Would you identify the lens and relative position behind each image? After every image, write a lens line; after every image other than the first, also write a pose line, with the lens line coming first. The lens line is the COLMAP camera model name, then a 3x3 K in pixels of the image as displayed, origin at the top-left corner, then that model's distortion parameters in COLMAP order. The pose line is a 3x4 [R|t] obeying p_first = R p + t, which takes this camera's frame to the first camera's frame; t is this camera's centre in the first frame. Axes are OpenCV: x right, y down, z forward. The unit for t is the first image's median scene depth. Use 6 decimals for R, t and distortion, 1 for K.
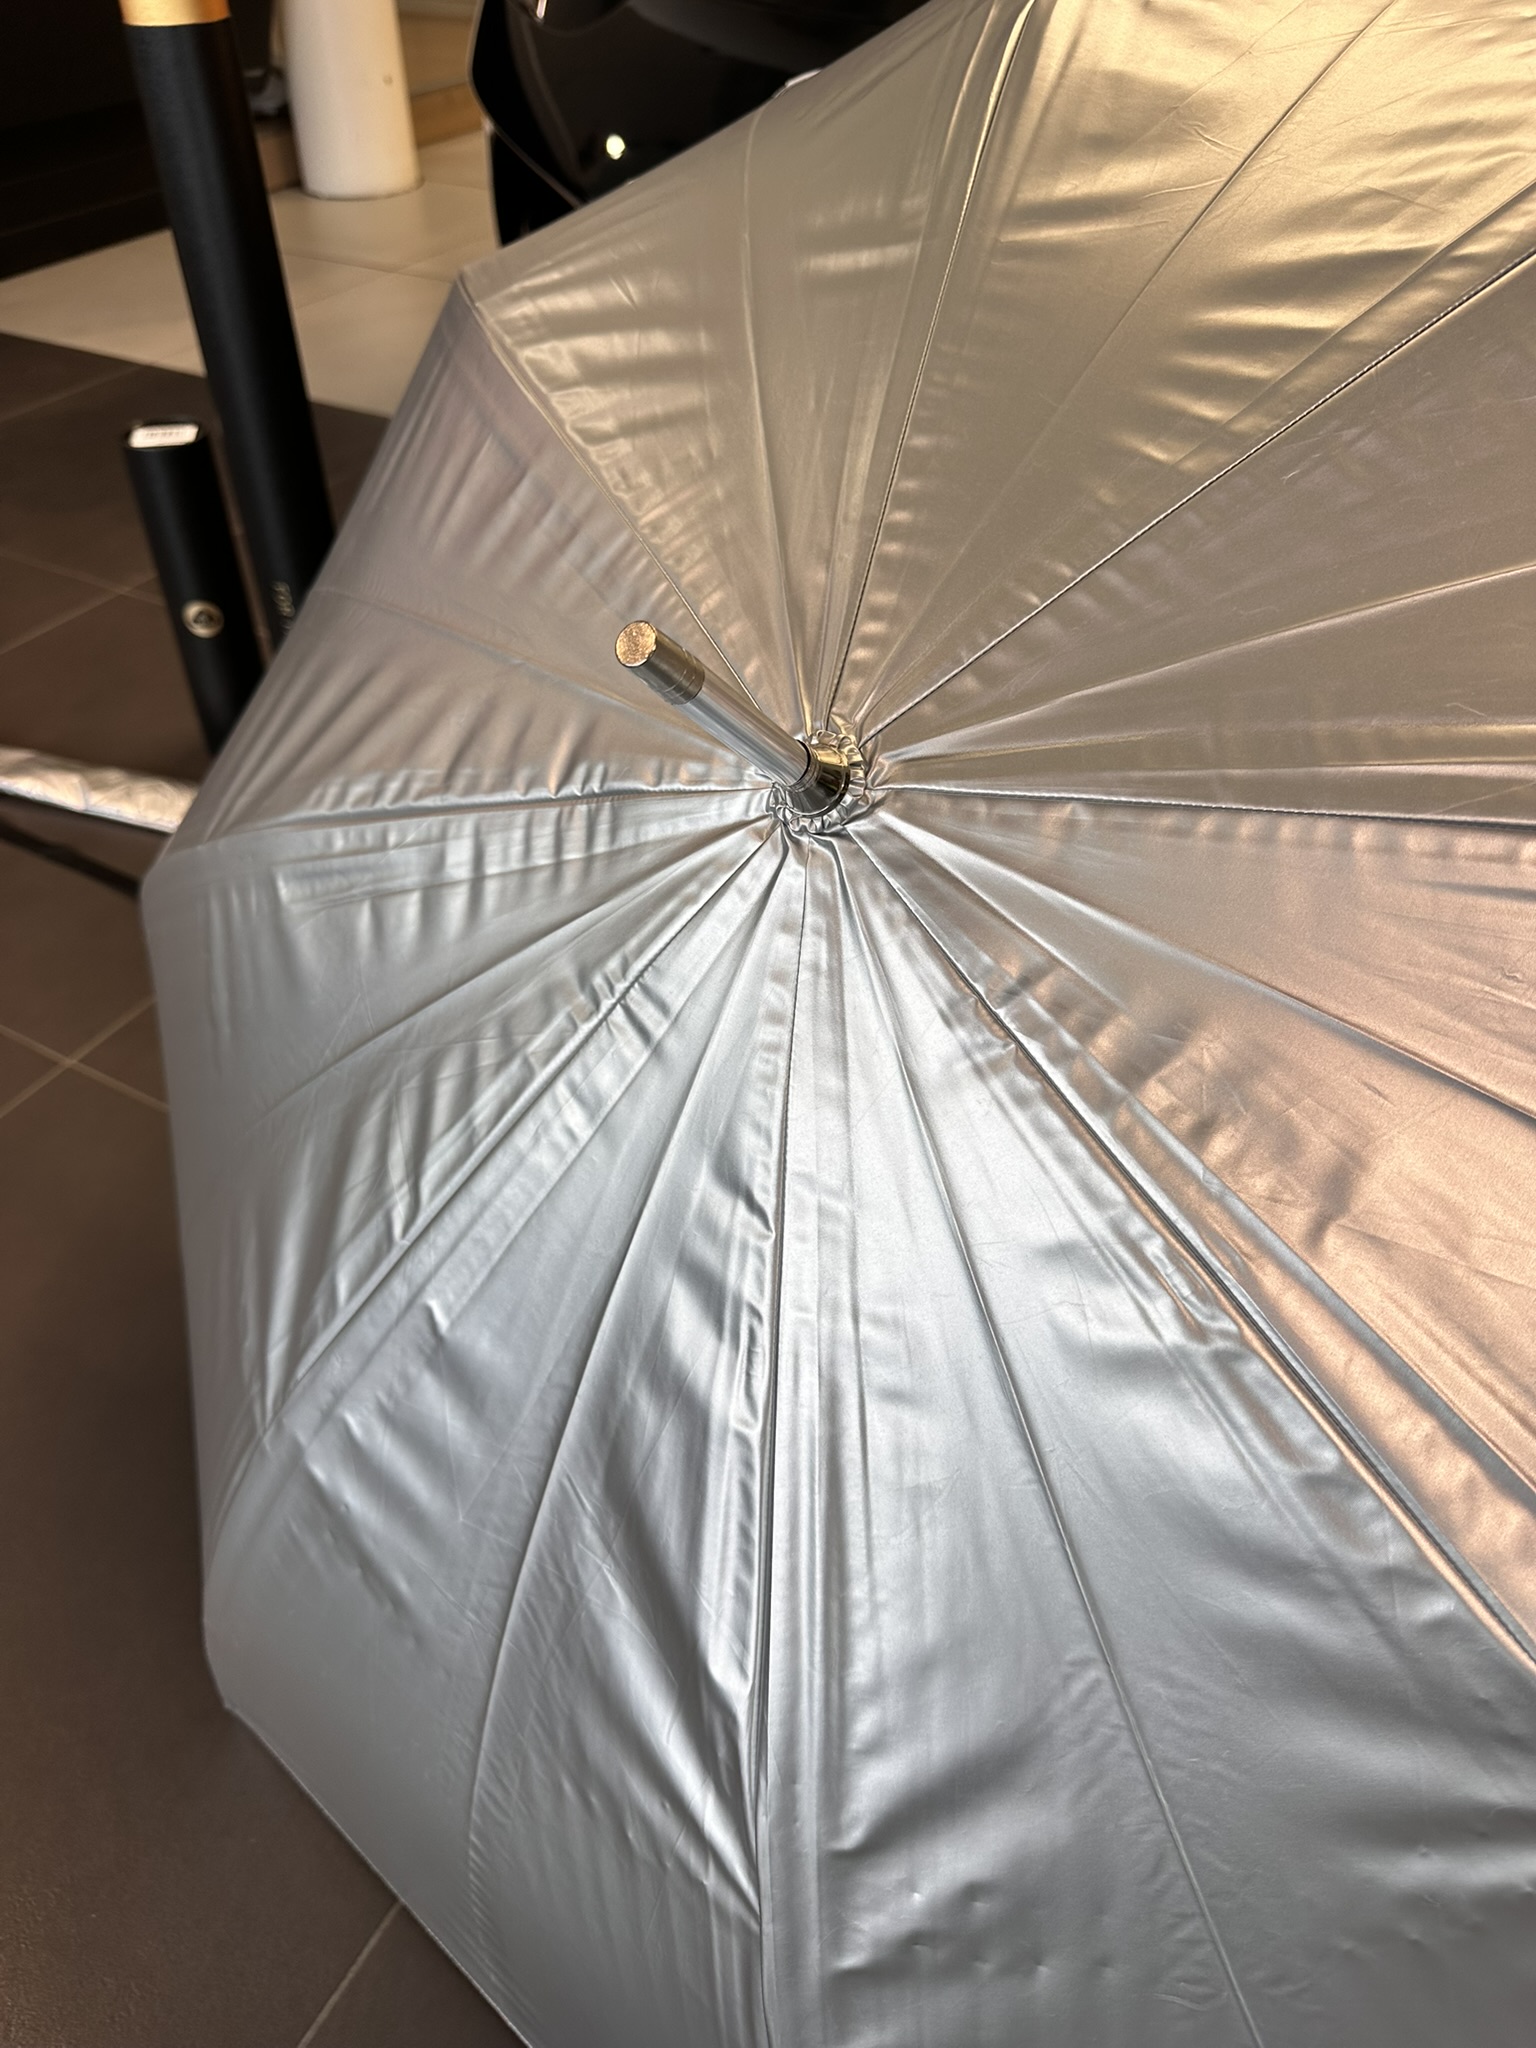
lens RADIAL K [[1503.9, 0, 718.6], [0, 1503.9, 1019.0], [0, 0, 1]] dist [0.030260, -0.078800]
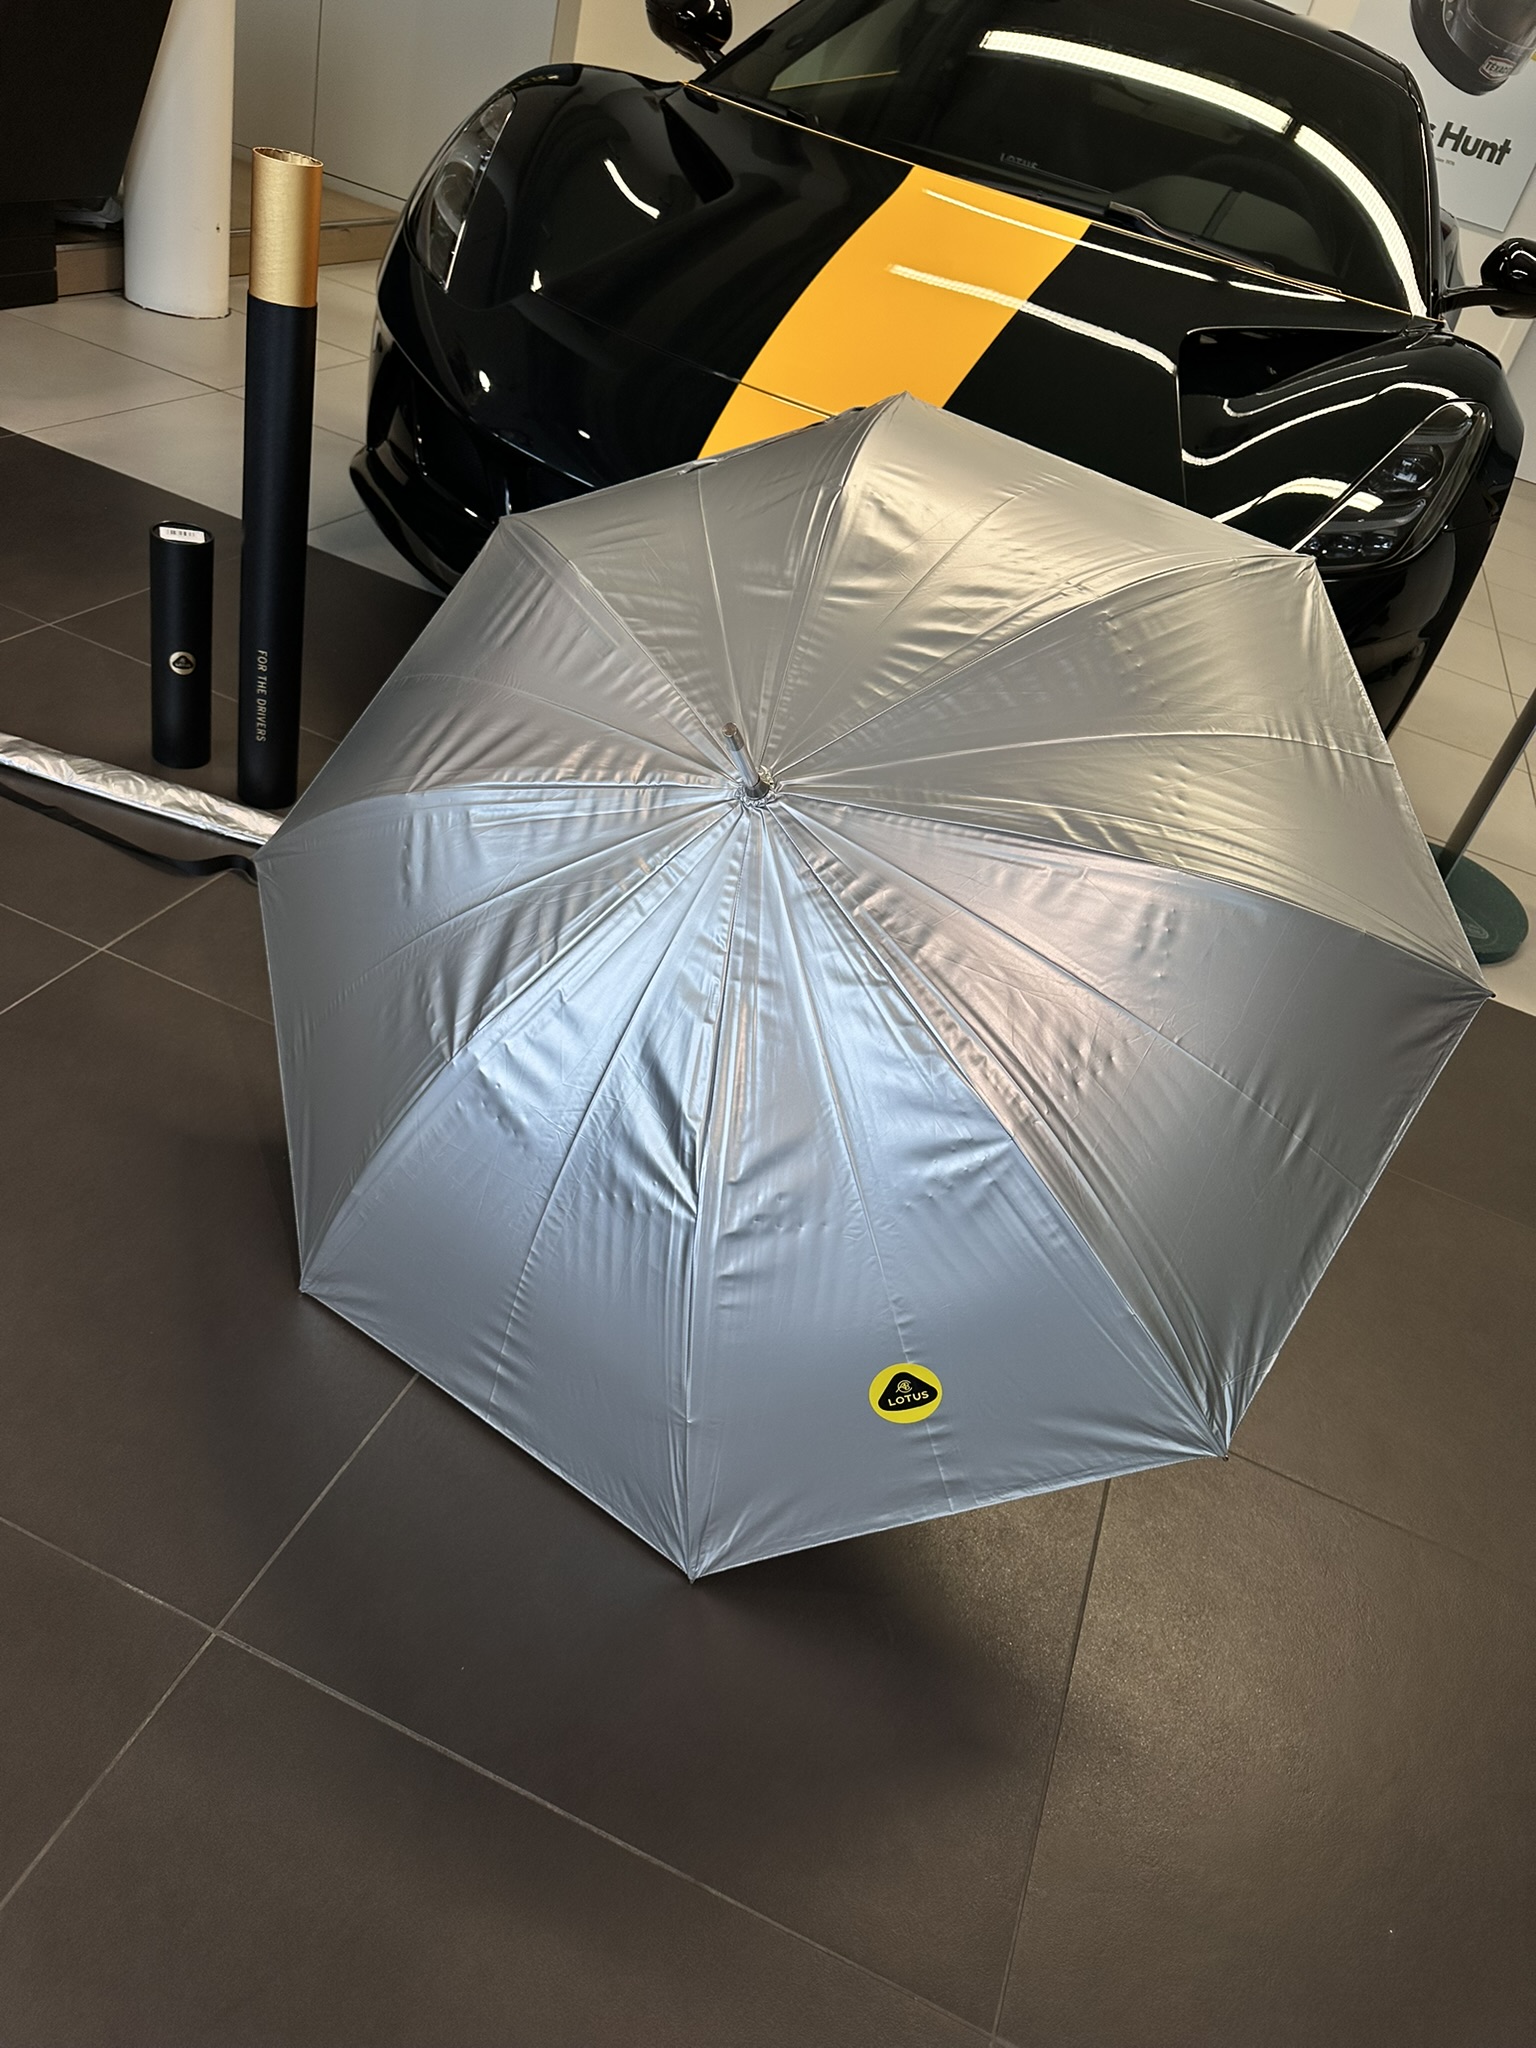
lens RADIAL K [[1503.9, 0, 718.6], [0, 1503.9, 1019.0], [0, 0, 1]] dist [0.030260, -0.078800]
pose [[0.960297, 0.099098, 0.260786, -0.612291], [-0.079095, 0.993139, -0.086137, 0.455712], [-0.267533, 0.062090, 0.961546, -1.450784]]
